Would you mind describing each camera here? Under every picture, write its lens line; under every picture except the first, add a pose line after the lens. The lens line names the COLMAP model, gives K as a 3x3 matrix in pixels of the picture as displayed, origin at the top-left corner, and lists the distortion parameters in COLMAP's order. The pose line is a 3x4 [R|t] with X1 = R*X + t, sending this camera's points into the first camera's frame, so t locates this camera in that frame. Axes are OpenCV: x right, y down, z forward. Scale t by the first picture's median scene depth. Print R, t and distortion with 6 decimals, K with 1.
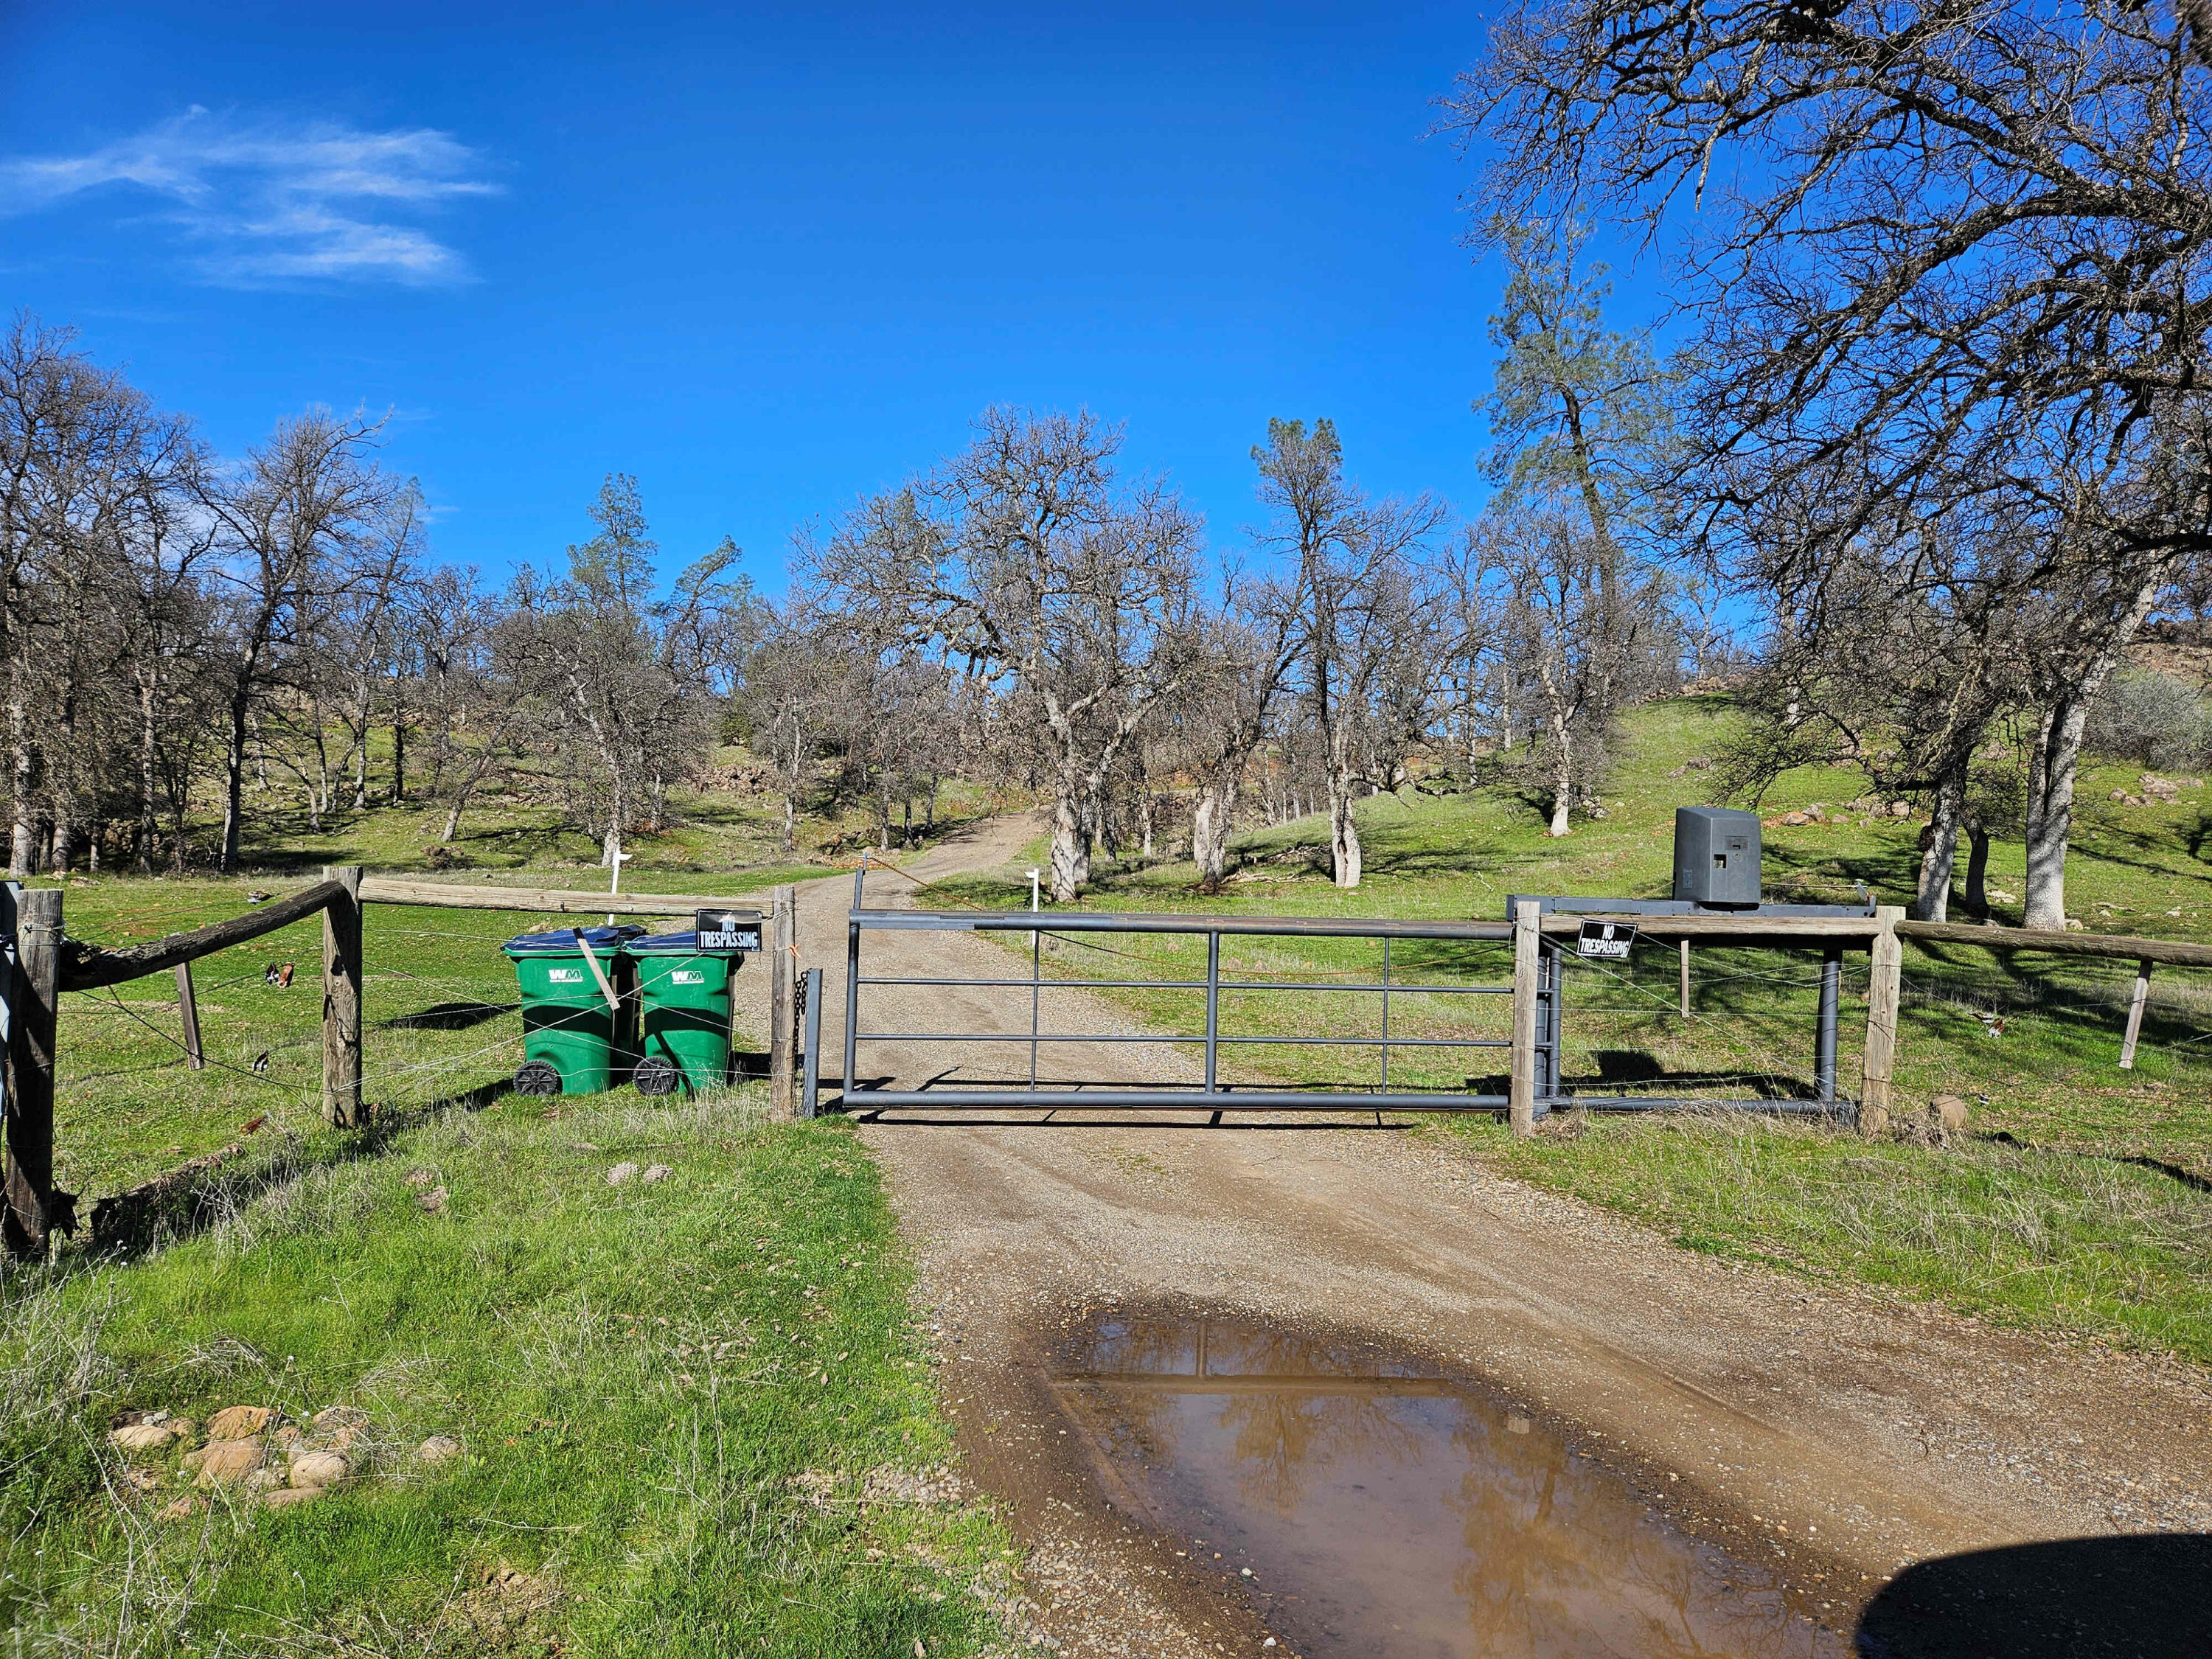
lens RADIAL K [[1435.4, 0, 1106.0], [0, 1435.4, 829.5], [0, 0, 1]] dist [0.057509, -0.061397]
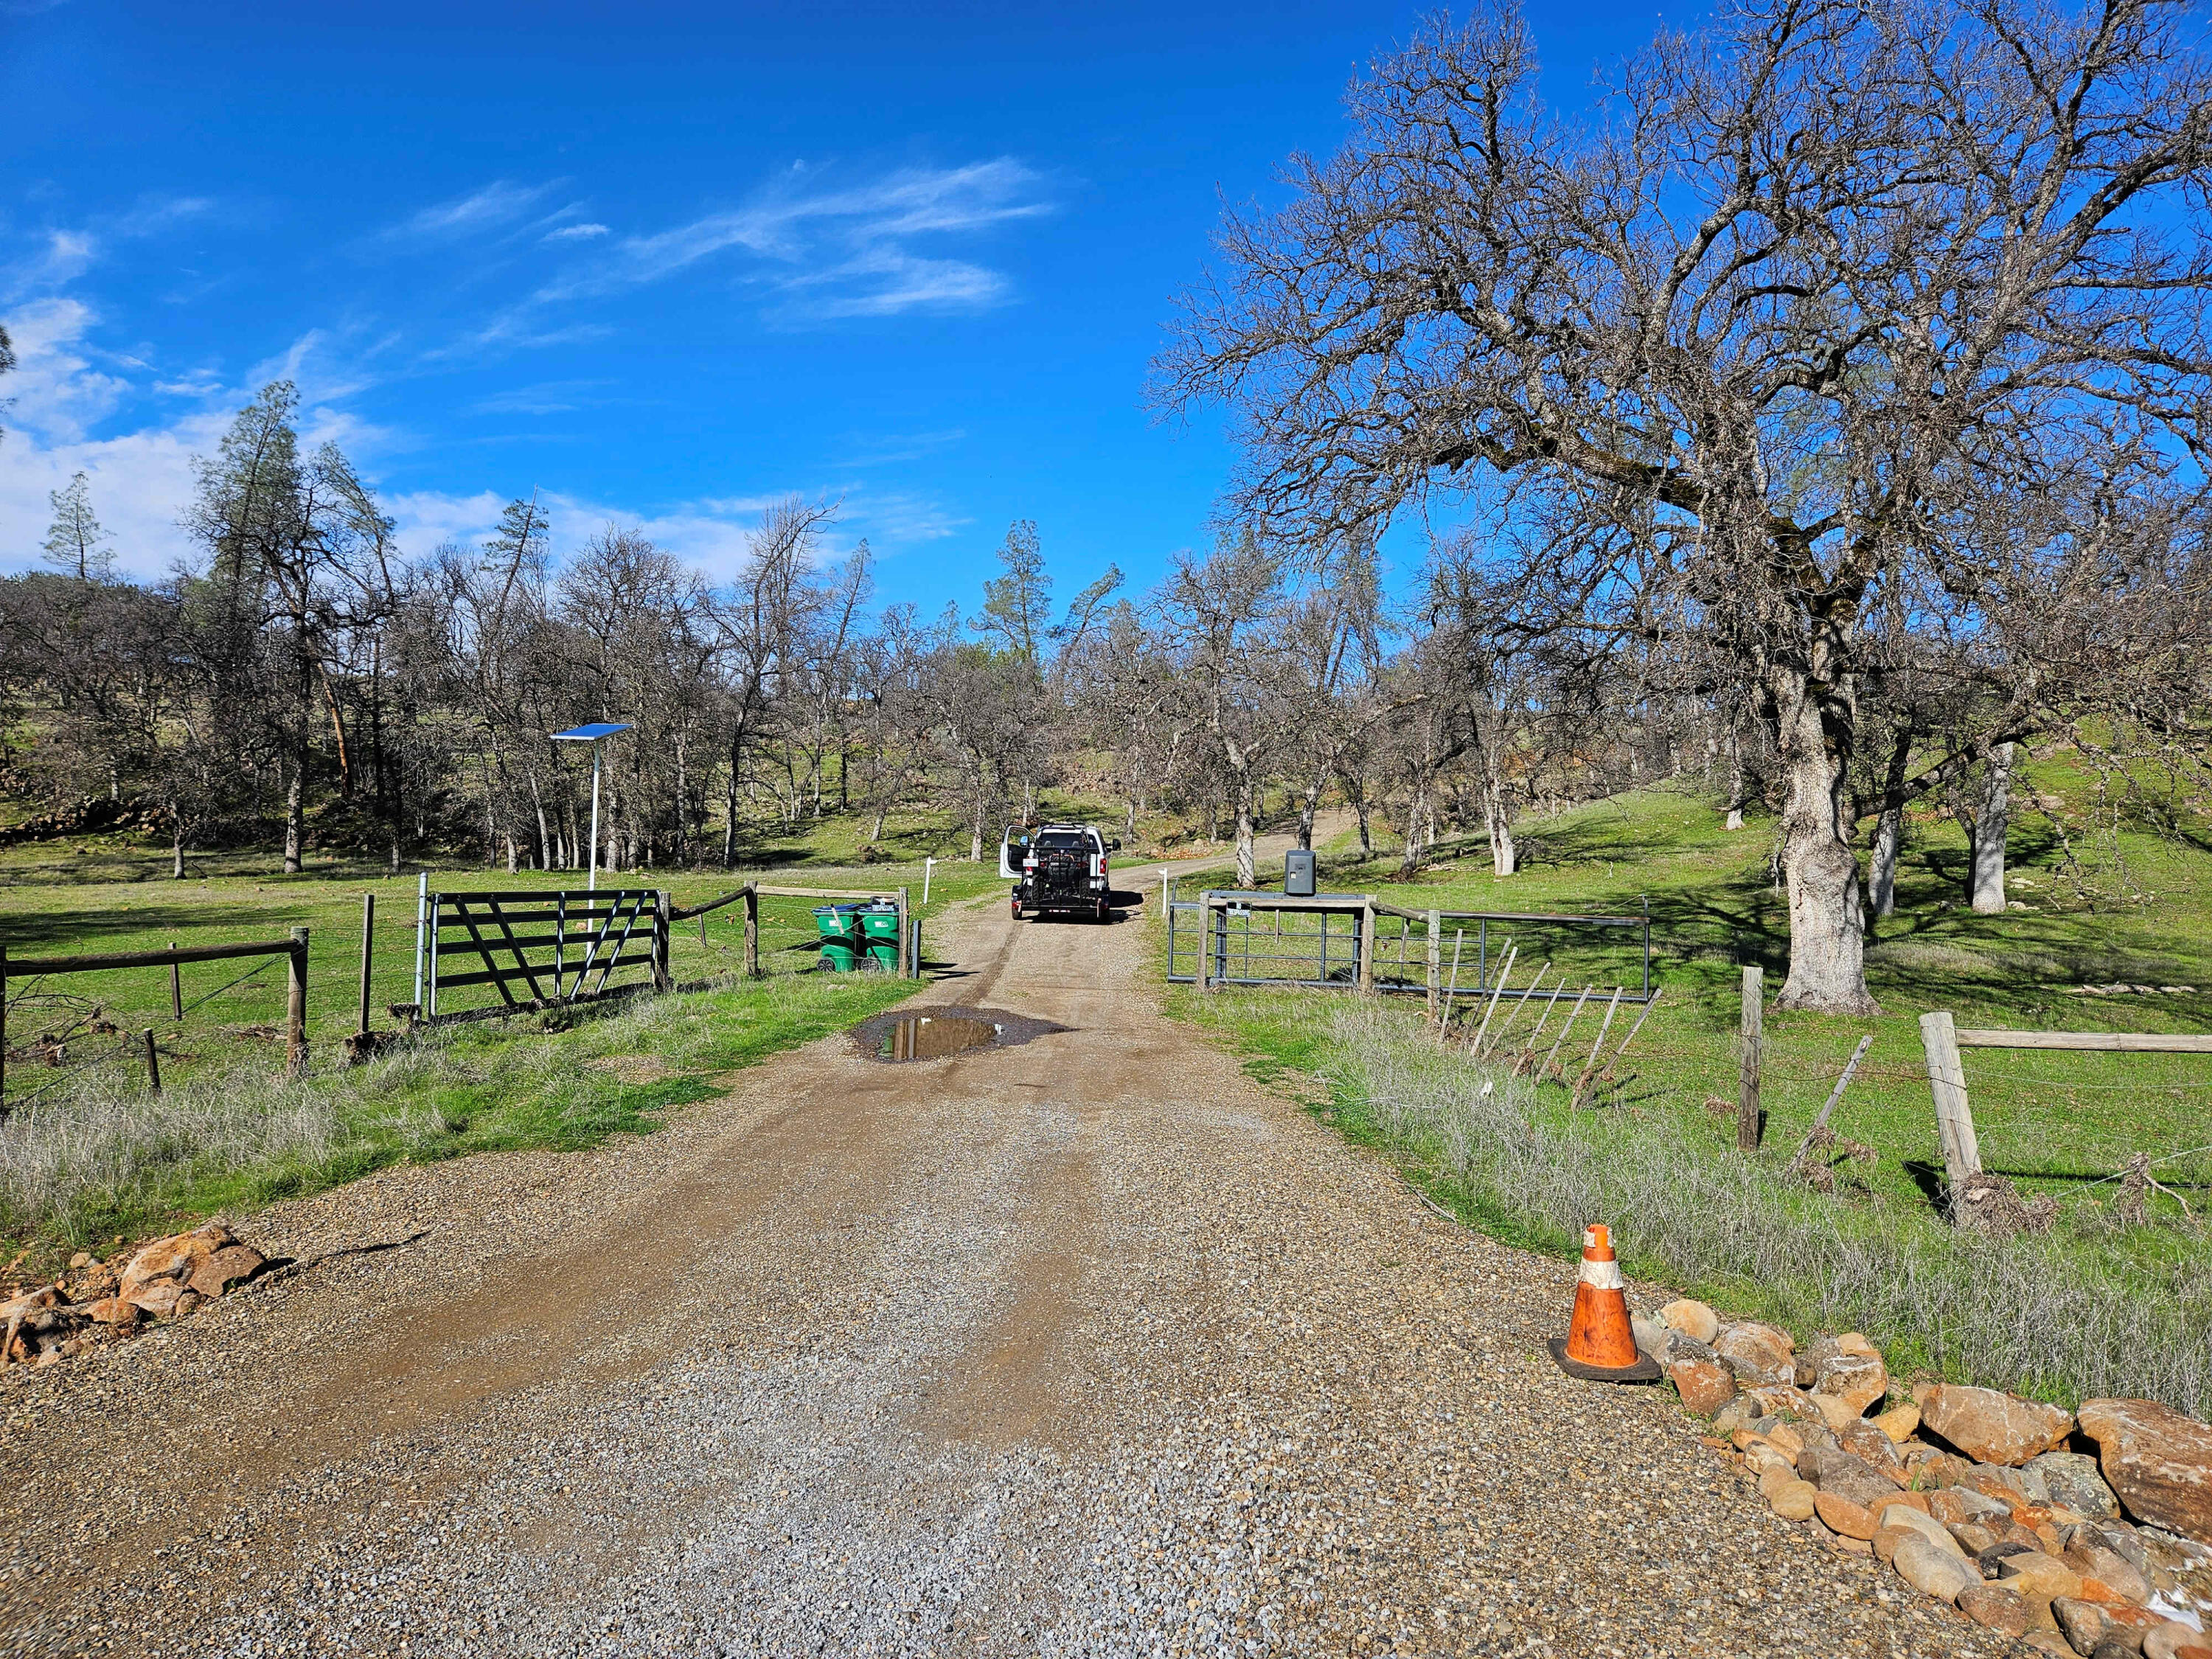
lens RADIAL K [[1485.8, 0, 1102.9], [0, 1485.8, 772.7], [0, 0, 1]] dist [0.060908, 0.000172]
pose [[0.953935, -0.024704, -0.298994, 0.171384], [0.017834, 0.999511, -0.025683, -0.017002], [0.299482, 0.019167, 0.953909, -0.267701]]
